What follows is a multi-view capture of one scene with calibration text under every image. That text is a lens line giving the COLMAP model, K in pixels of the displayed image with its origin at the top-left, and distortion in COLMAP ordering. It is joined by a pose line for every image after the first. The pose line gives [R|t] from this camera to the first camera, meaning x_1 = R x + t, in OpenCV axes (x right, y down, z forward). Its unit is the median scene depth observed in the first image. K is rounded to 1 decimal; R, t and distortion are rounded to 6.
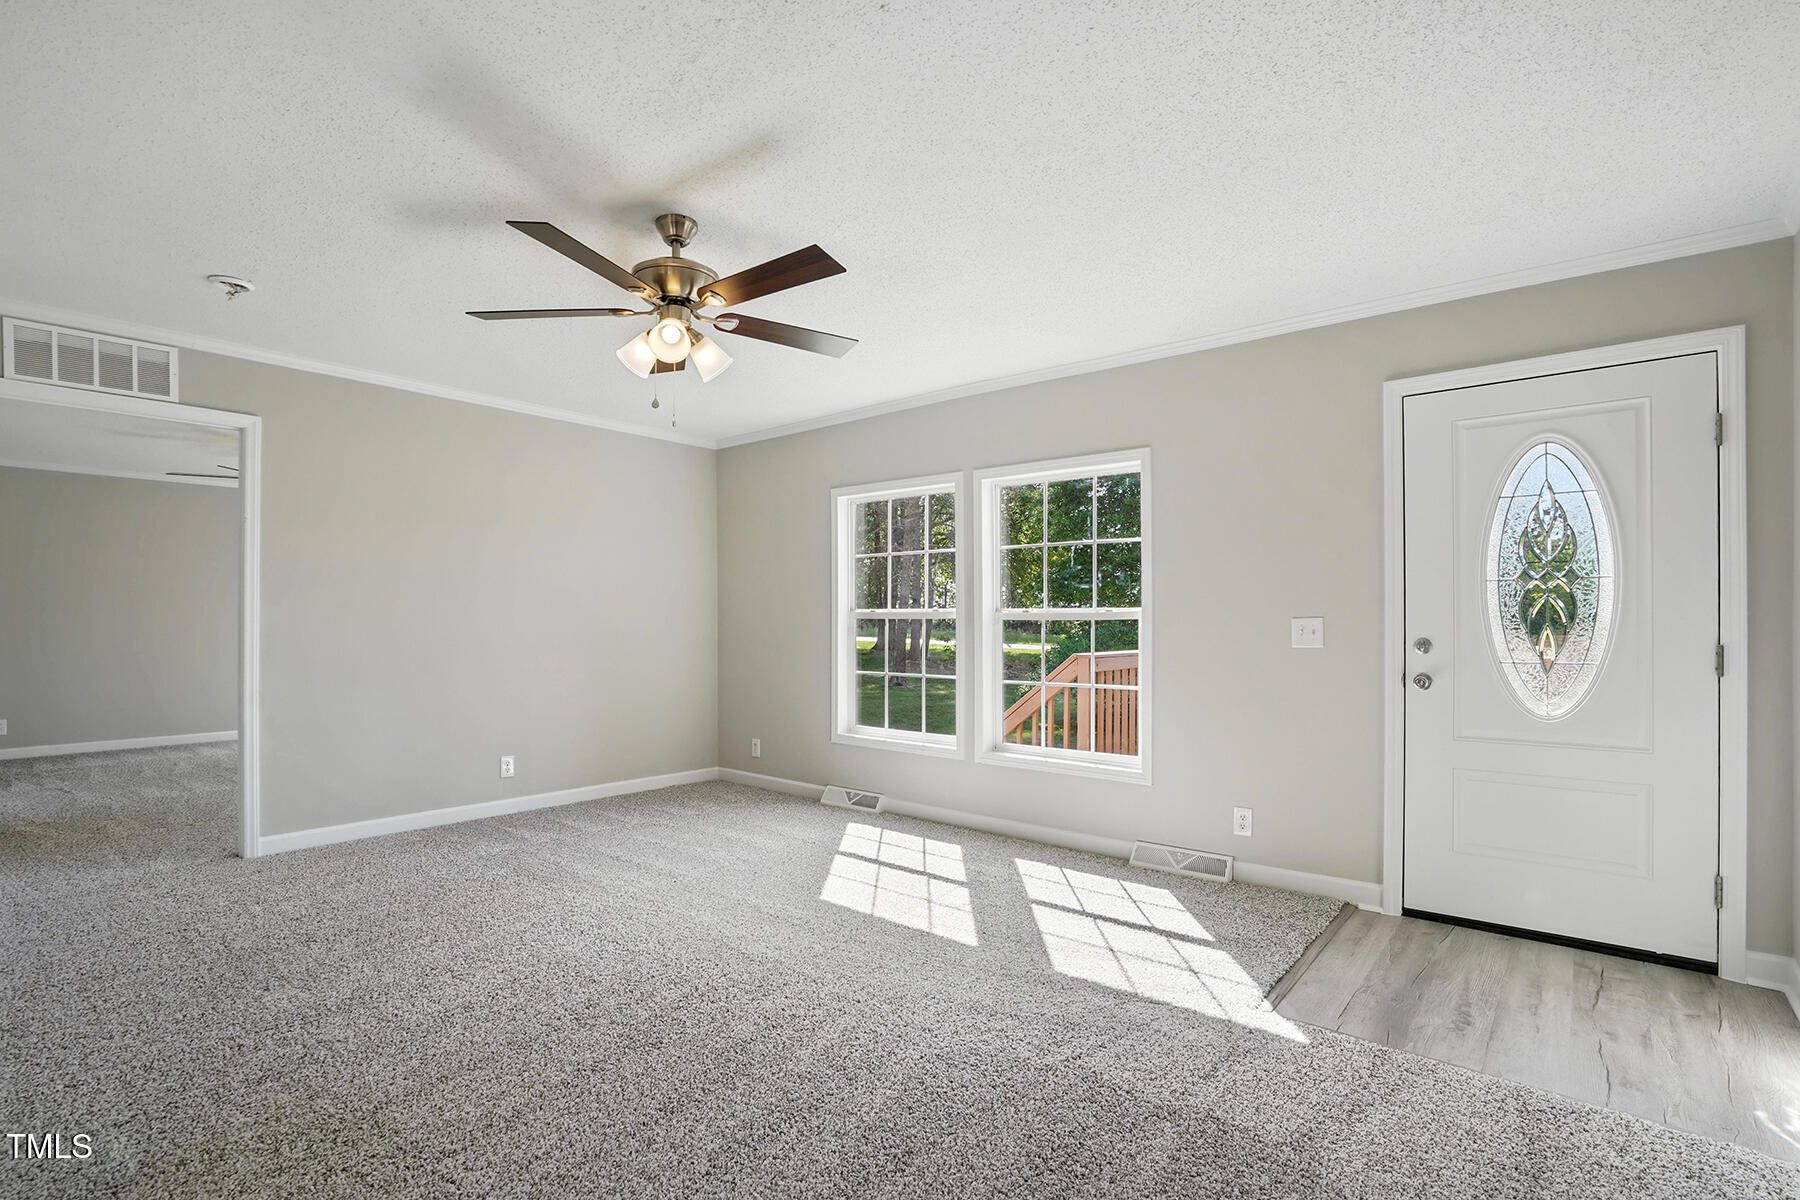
lens RADIAL K [[849.4, 0, 903.3], [0, 849.4, 616.5], [0, 0, 1]] dist [-0.041266, 0.001363]
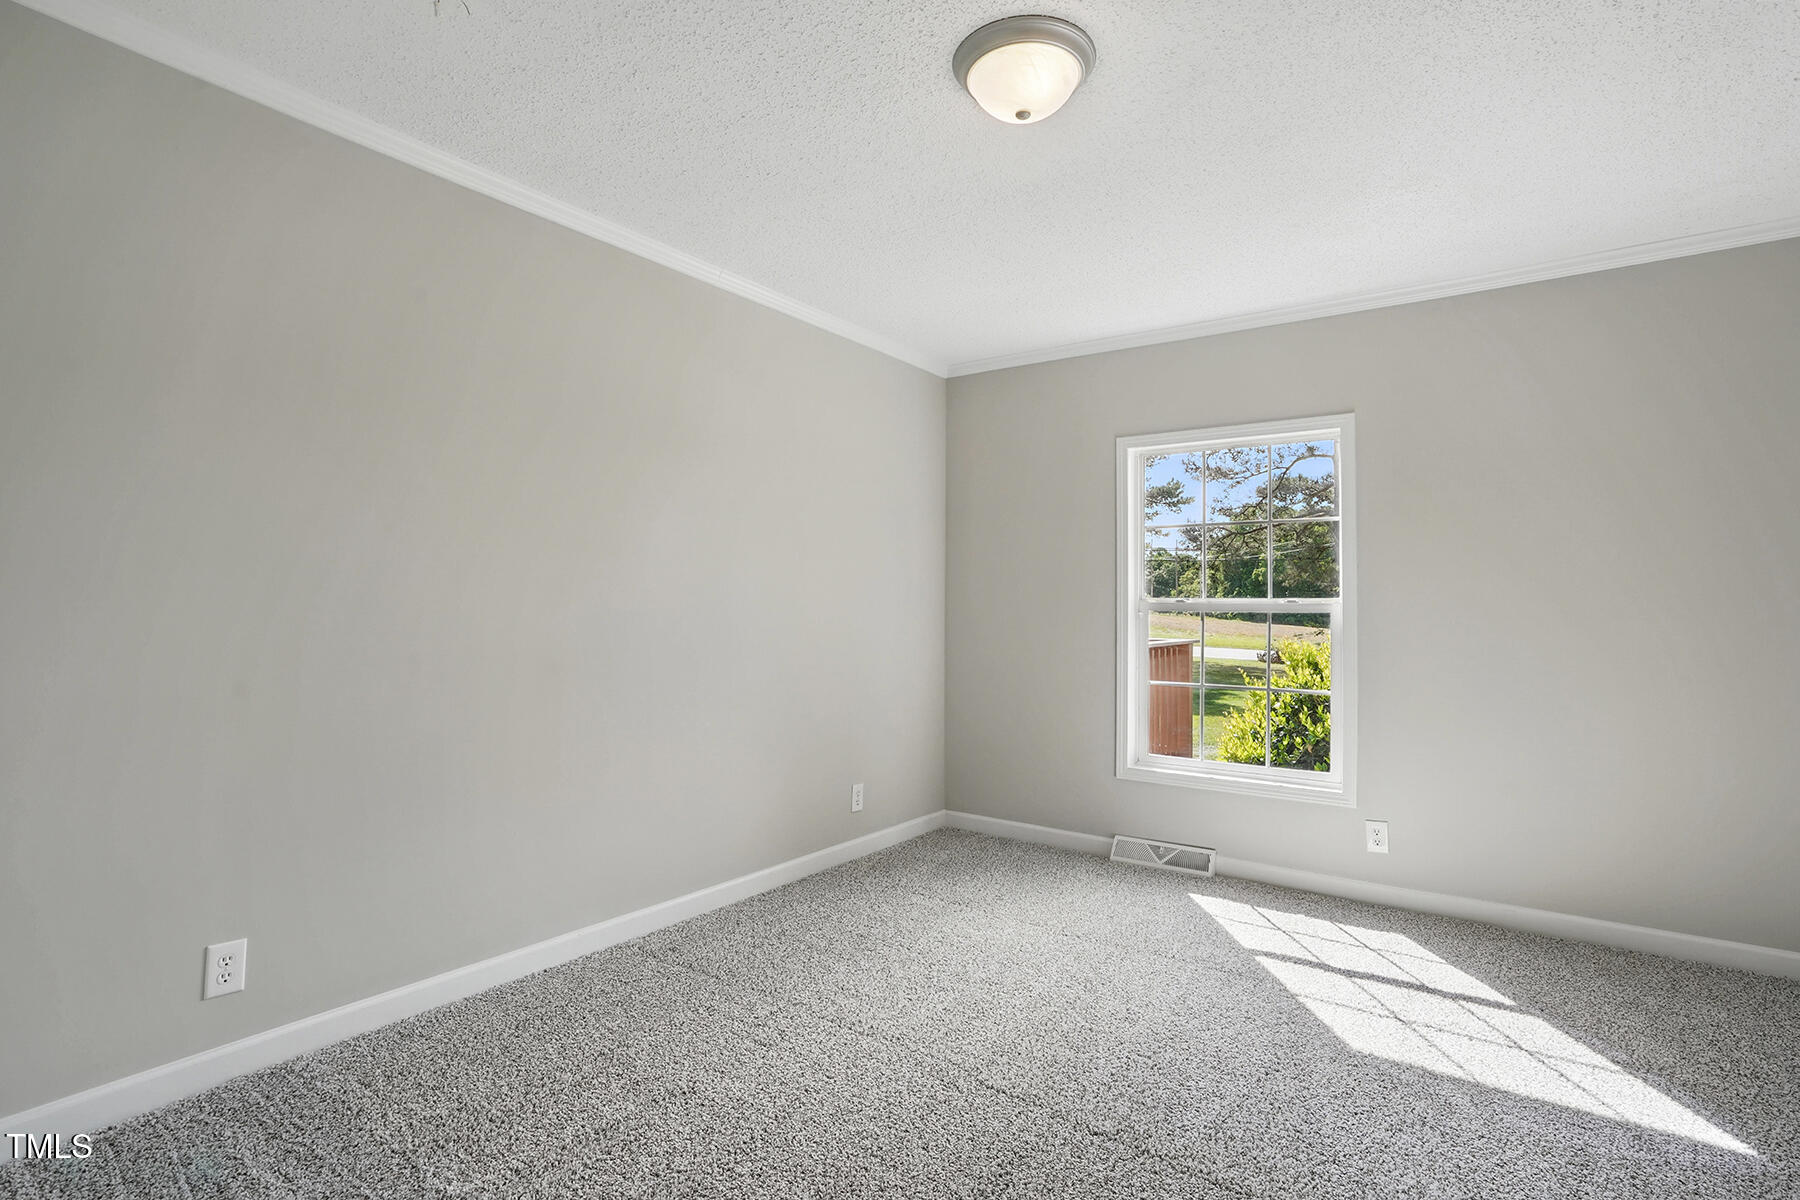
lens RADIAL K [[849.4, 0, 903.3], [0, 849.4, 616.5], [0, 0, 1]] dist [-0.041266, 0.001363]
pose [[0.996518, 0.005038, 0.083226, -0.347995], [-0.006095, 0.999904, 0.012452, -0.002321], [-0.083155, -0.012915, 0.996453, 0.286032]]
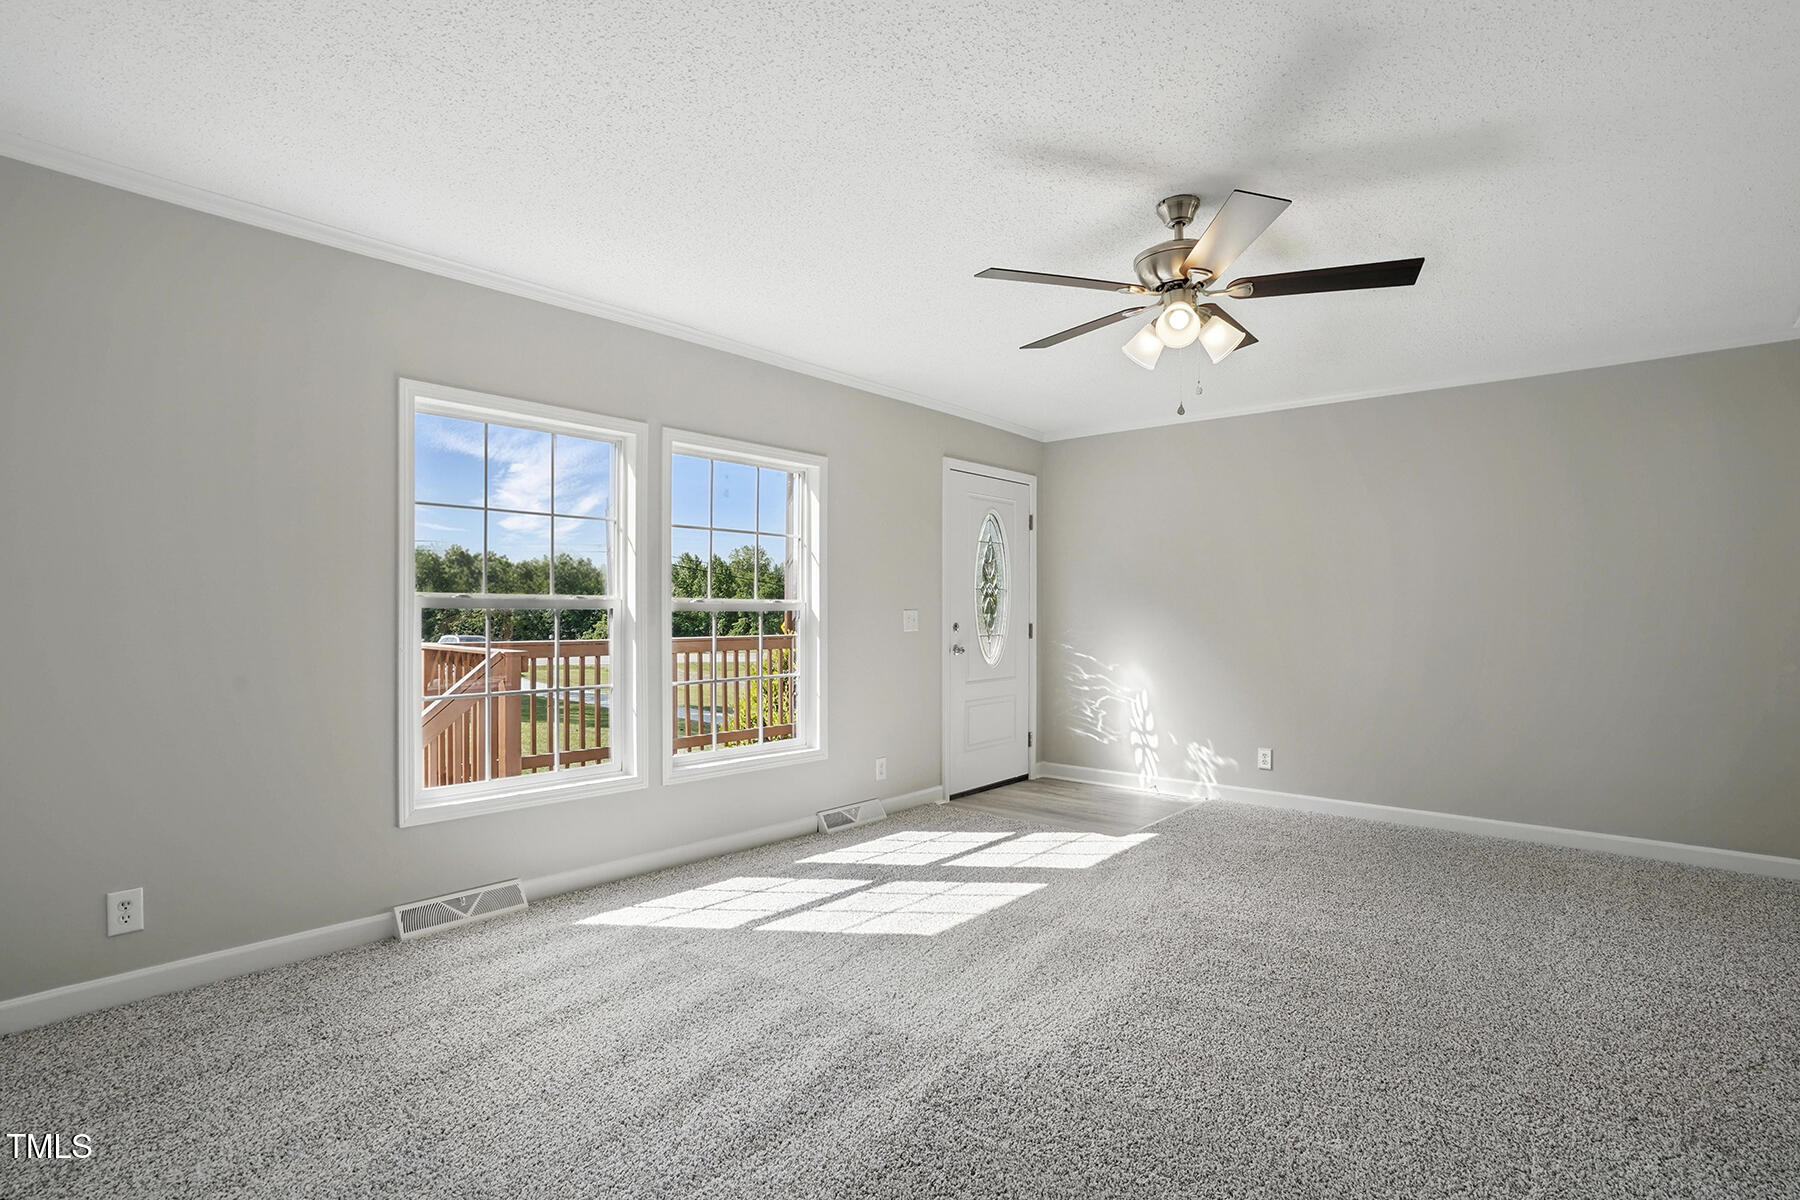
lens RADIAL K [[849.4, 0, 903.3], [0, 849.4, 616.5], [0, 0, 1]] dist [-0.041266, 0.001363]
pose [[0.026683, -0.010006, 0.999594, -0.670449], [-0.010853, 0.999888, 0.010298, -0.002227], [-0.999585, -0.011123, 0.026571, 0.700997]]
